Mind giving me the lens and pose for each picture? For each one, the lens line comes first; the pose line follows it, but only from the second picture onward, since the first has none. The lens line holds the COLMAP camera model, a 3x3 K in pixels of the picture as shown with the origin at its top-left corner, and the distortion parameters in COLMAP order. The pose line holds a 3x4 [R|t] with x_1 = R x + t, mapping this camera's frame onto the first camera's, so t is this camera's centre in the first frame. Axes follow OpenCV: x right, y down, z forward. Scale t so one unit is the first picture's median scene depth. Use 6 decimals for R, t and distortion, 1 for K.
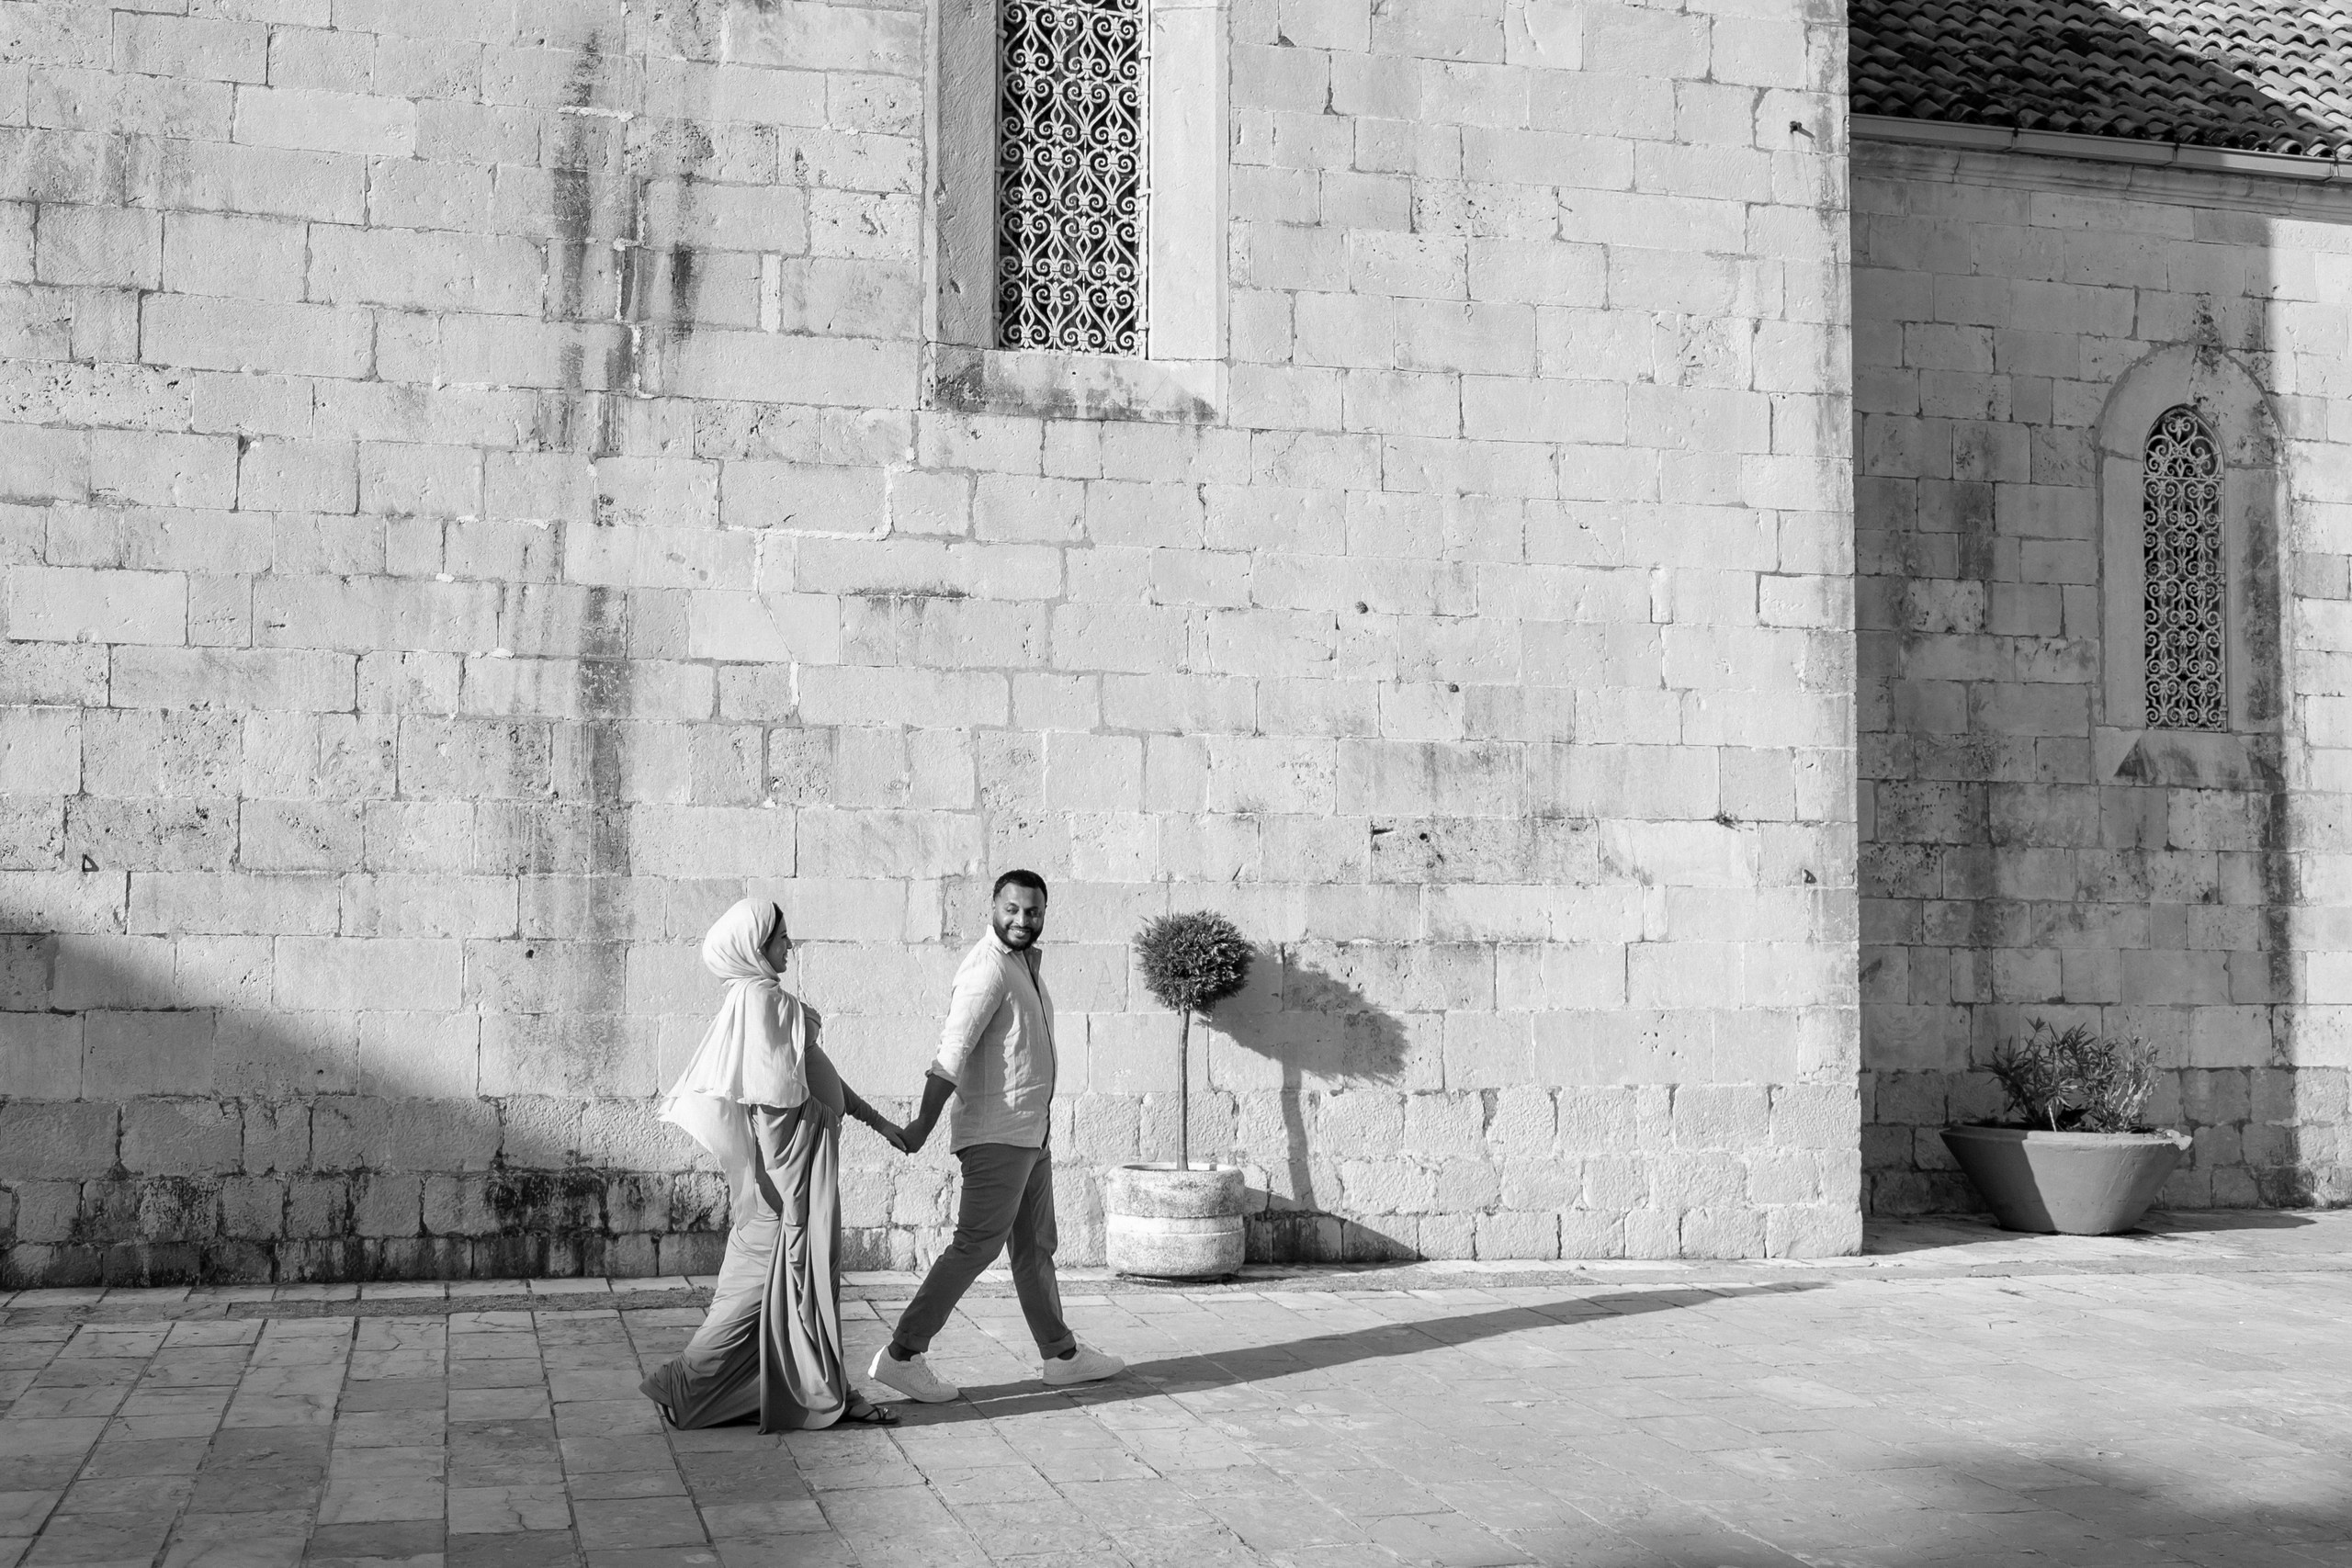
lens RADIAL K [[2421.0, 0, 1175.7], [0, 2421.0, 786.6], [0, 0, 1]] dist [0.000687, 0.000000]
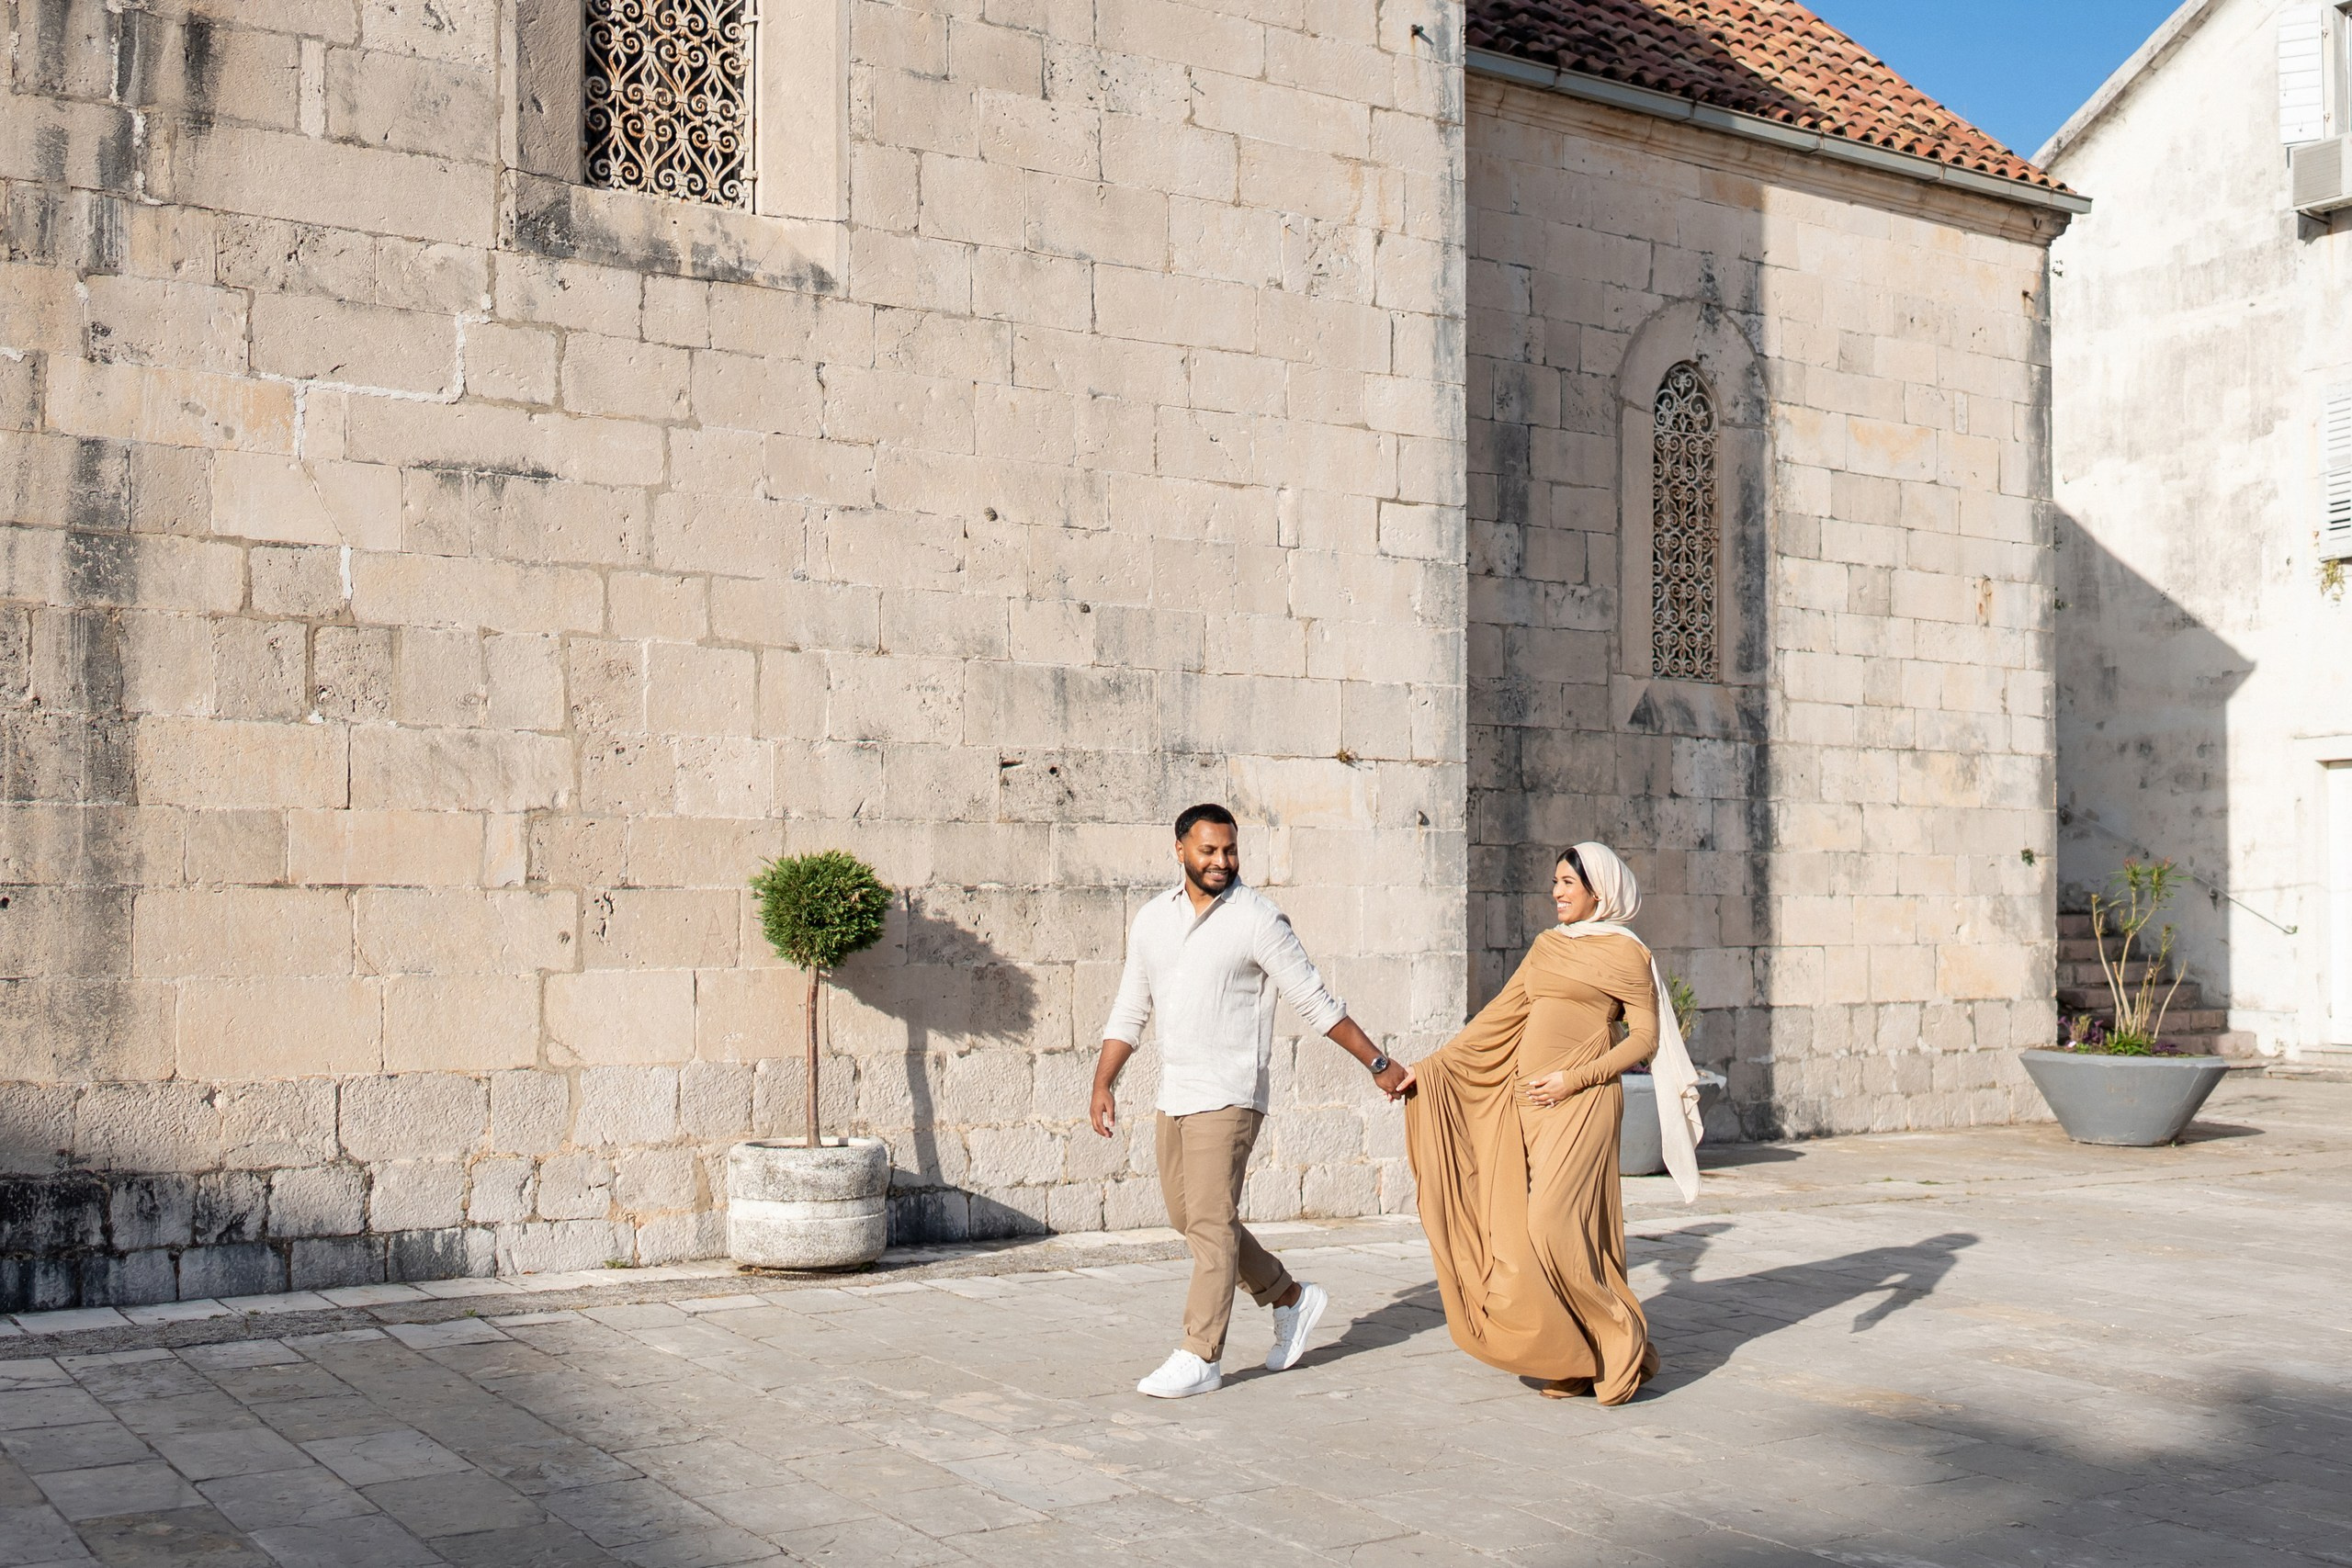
lens RADIAL K [[2421.0, 0, 1196.2], [0, 2421.0, 838.1], [0, 0, 1]] dist [0.000687, 0.000000]
pose [[0.947606, 0.004222, 0.319414, -0.137745], [-0.017205, 0.999136, 0.037837, 0.010618], [-0.318978, -0.041350, 0.946860, 0.121860]]
